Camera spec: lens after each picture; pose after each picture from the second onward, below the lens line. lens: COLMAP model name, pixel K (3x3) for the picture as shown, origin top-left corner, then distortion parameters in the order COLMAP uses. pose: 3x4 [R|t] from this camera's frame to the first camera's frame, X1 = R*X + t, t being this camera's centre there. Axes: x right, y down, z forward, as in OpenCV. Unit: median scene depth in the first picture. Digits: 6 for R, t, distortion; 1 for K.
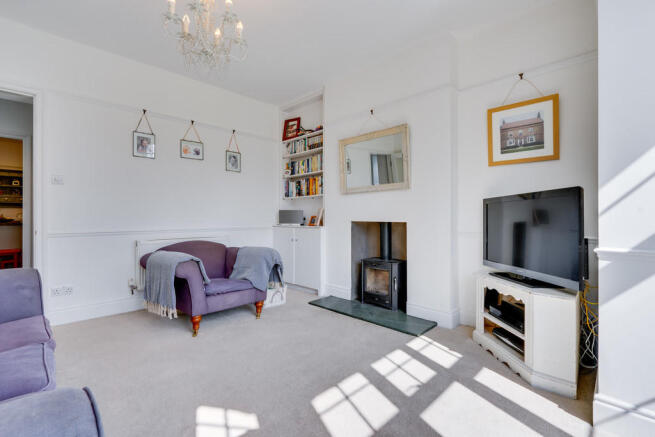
lens RADIAL K [[300.9, 0, 327.5], [0, 300.9, 218.5], [0, 0, 1]] dist [0.001200, 0.000418]
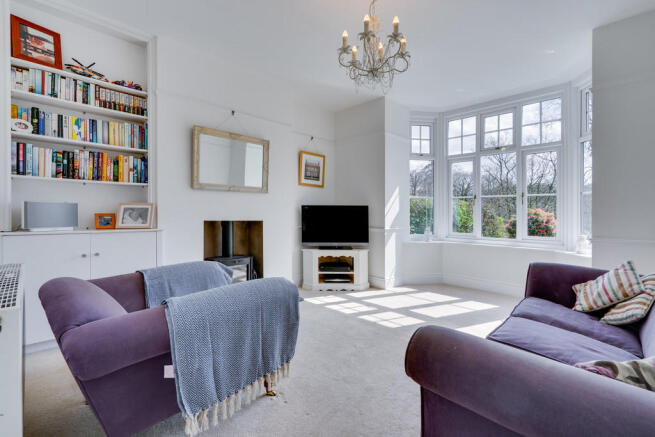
lens RADIAL K [[300.9, 0, 327.5], [0, 300.9, 218.5], [0, 0, 1]] dist [0.001200, 0.000418]
pose [[0.003955, -0.005118, 0.999979, -0.716011], [-0.000553, 0.999987, 0.005121, -0.002882], [-0.999992, -0.000573, 0.003952, 0.563468]]
